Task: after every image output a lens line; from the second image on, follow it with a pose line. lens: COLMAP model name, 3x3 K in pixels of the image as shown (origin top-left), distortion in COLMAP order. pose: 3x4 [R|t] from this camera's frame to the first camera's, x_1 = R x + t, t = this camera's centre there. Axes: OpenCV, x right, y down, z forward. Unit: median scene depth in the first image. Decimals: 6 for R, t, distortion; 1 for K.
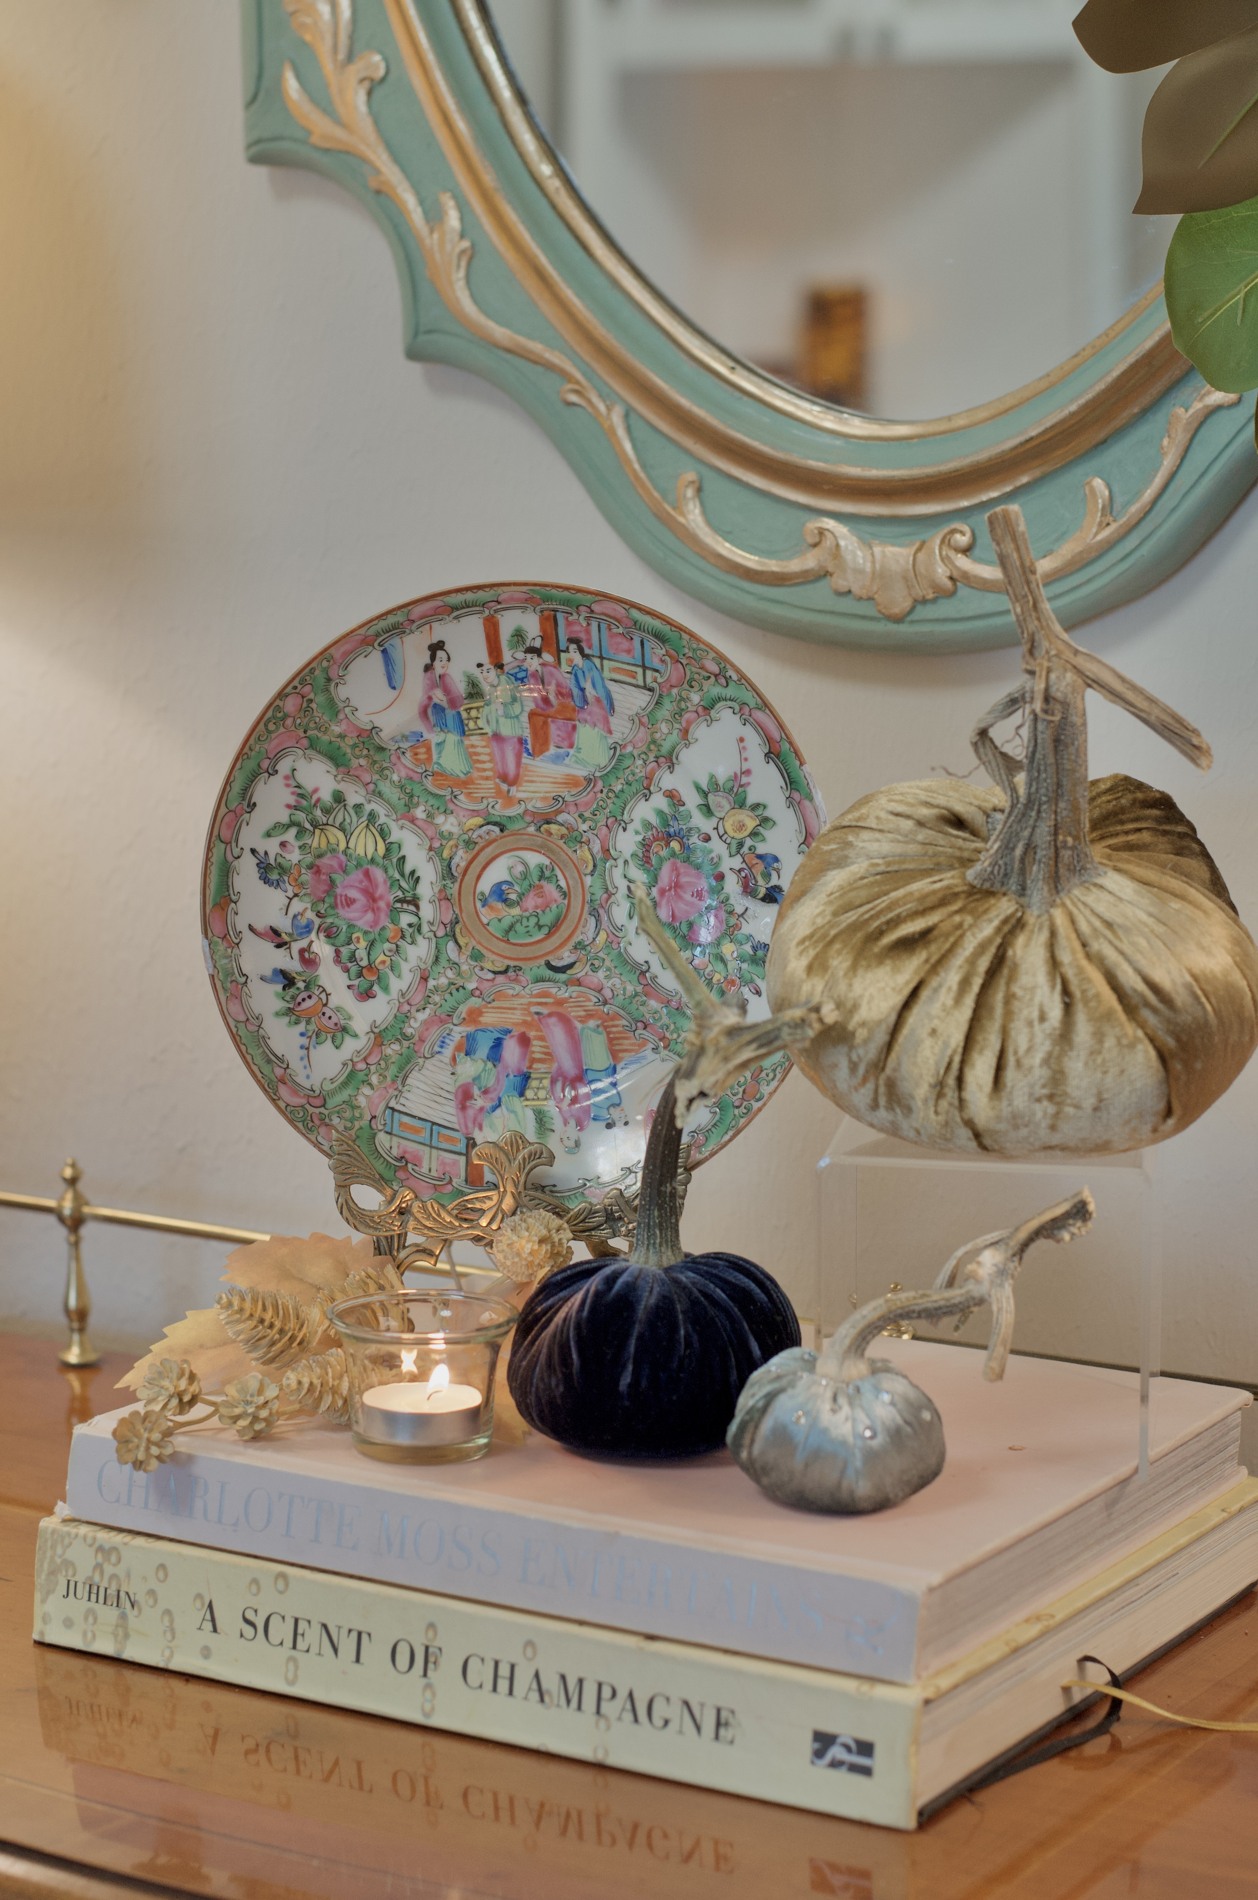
lens RADIAL K [[4371.4, 0, 629.0], [0, 4371.4, 950.0], [0, 0, 1]] dist [-0.087053, -0.238370]
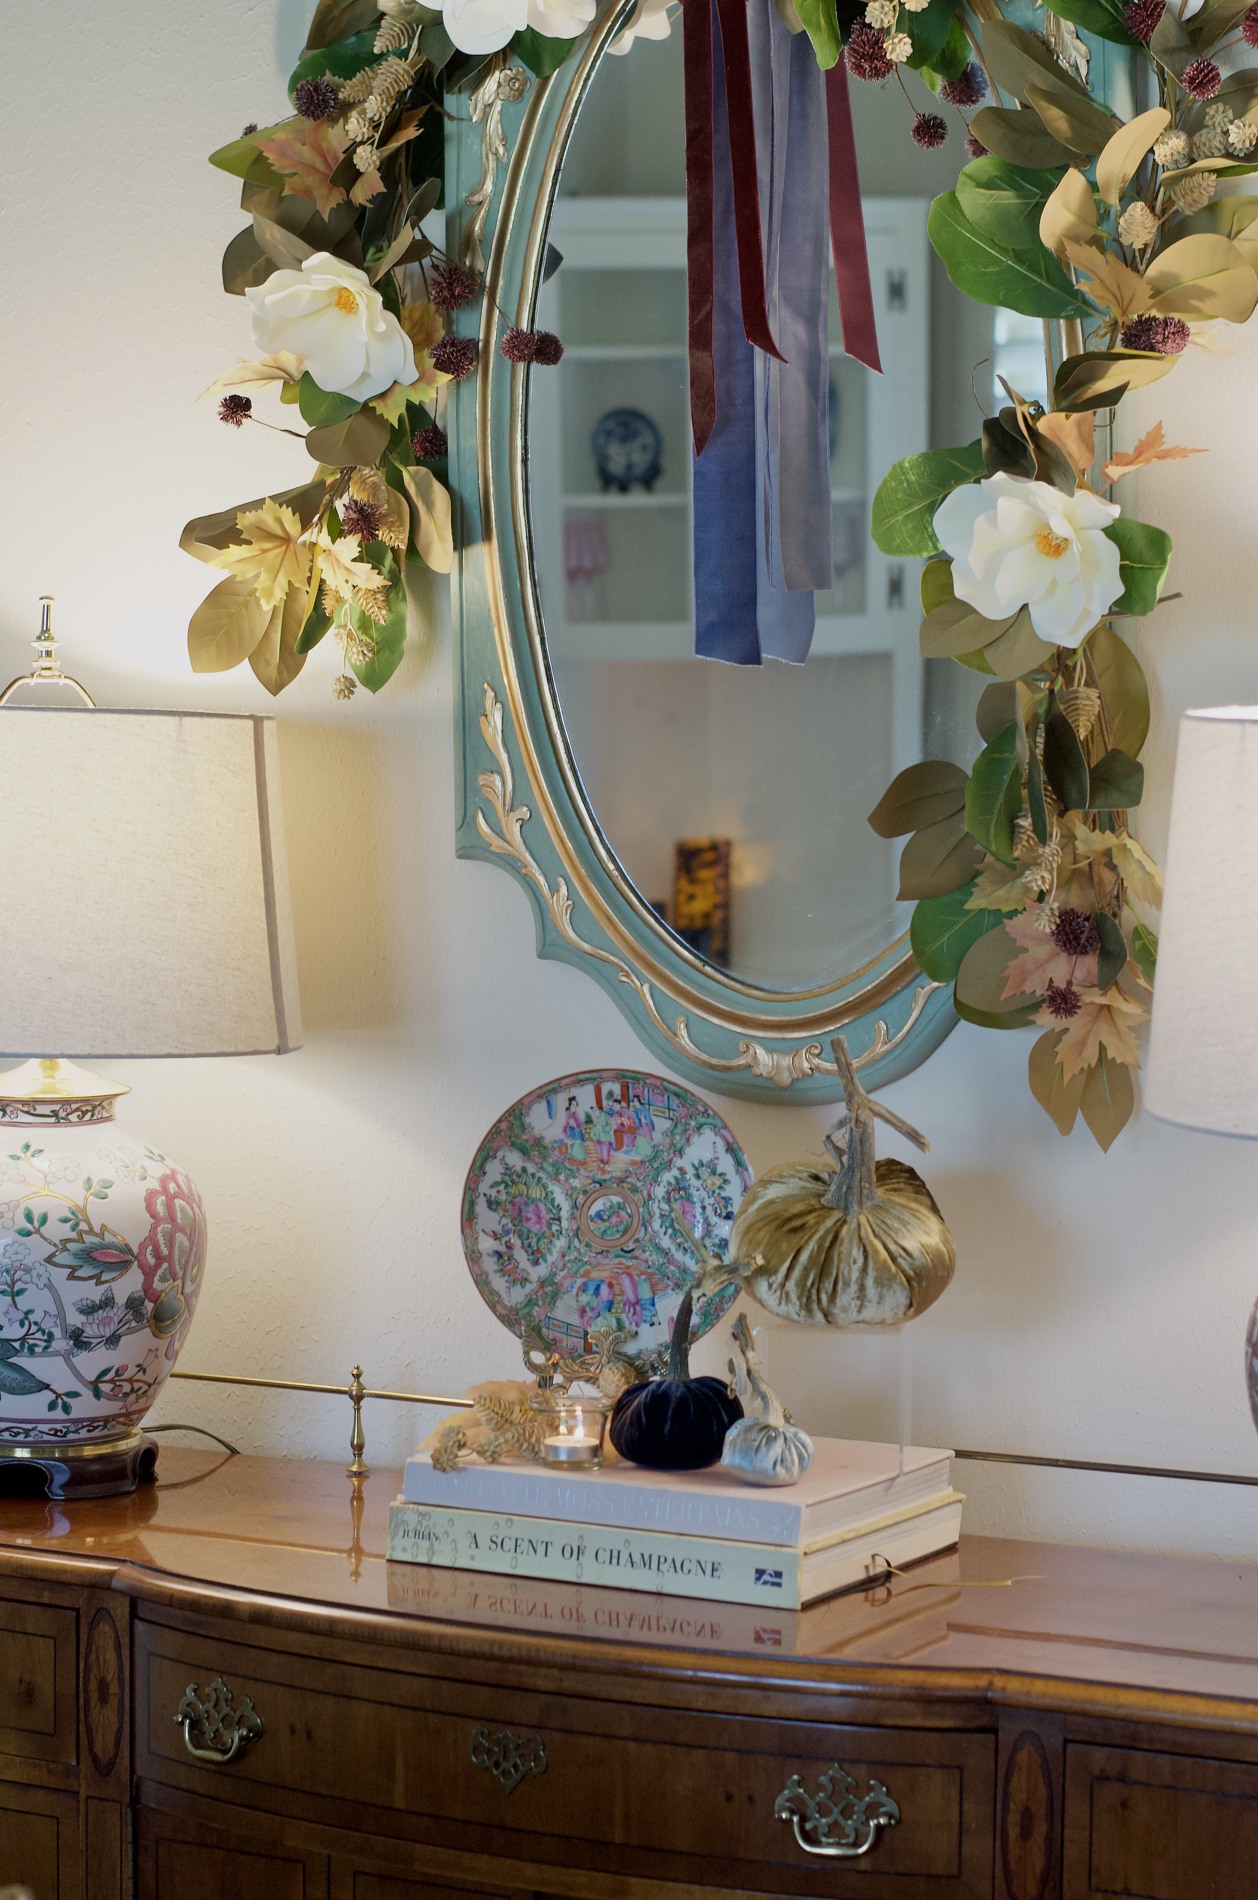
lens RADIAL K [[4371.4, 0, 629.0], [0, 4371.4, 950.0], [0, 0, 1]] dist [-0.087053, -0.238370]
pose [[0.999216, 0.006647, 0.039038, -0.100020], [-0.002124, 0.993388, -0.114789, 0.103490], [-0.039543, 0.114616, 0.992623, -1.130616]]
